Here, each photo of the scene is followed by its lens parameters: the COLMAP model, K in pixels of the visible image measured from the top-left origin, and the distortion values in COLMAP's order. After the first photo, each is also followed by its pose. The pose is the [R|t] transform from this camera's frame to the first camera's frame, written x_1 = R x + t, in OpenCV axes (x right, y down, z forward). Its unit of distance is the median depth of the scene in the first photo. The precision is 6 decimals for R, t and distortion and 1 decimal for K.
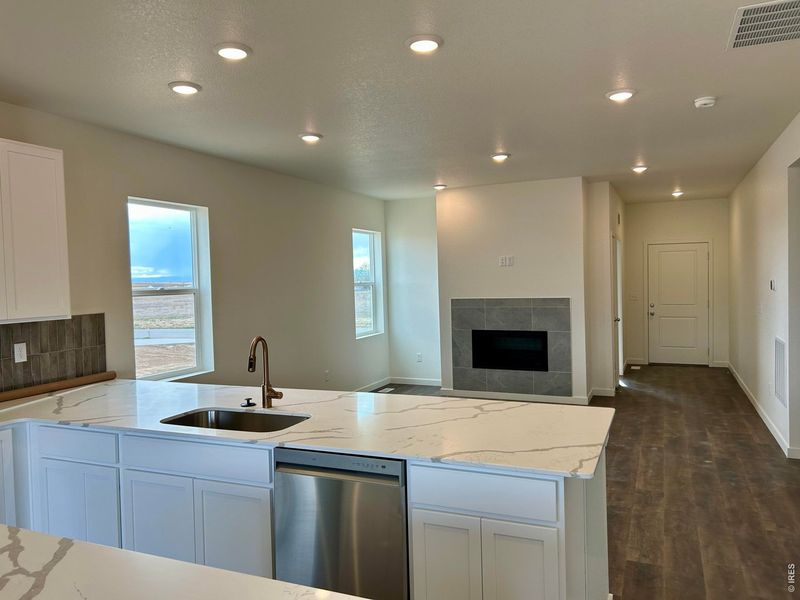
lens RADIAL K [[601.9, 0, 400.0], [0, 601.9, 300.0], [0, 0, 1]] dist [0.064464, -0.067389]
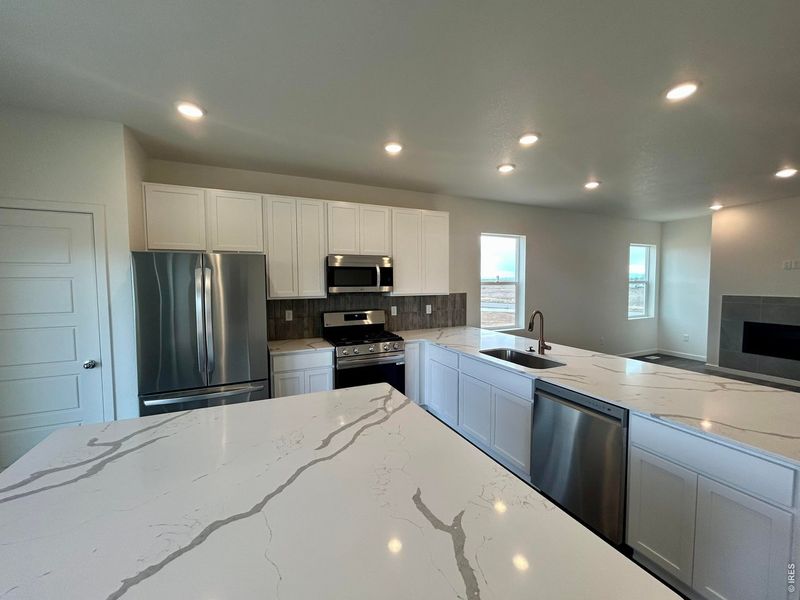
lens RADIAL K [[324.0, 0, 398.6], [0, 324.0, 300.4], [0, 0, 1]] dist [0.000341, 0.000425]
pose [[0.747101, 0.060950, -0.661911, 0.045228], [-0.038873, 0.998089, 0.048030, 0.003833], [0.663573, -0.010153, 0.748042, 0.061966]]
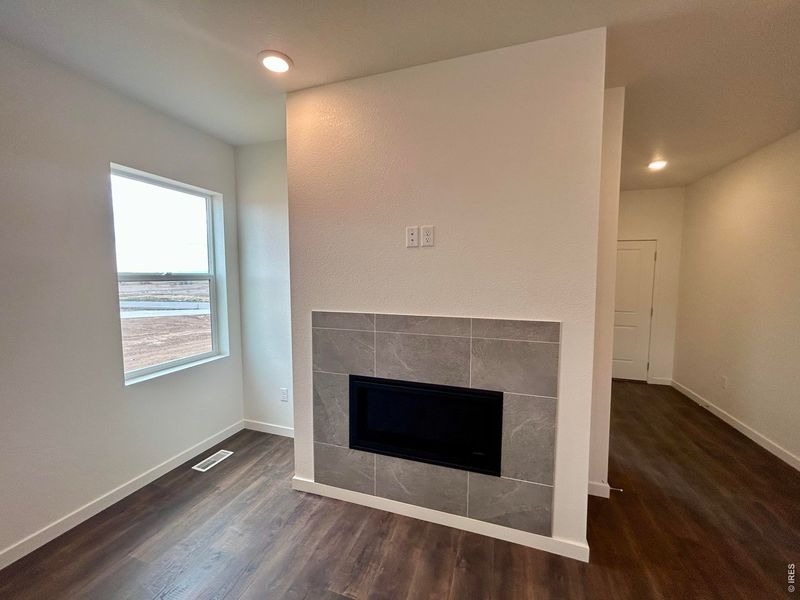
lens RADIAL K [[324.0, 0, 398.6], [0, 324.0, 300.4], [0, 0, 1]] dist [0.000341, 0.000425]
pose [[0.995985, 0.023952, 0.086261, 0.213131], [-0.027132, 0.998988, 0.035876, -0.036369], [-0.085314, -0.038072, 0.995626, 1.147828]]
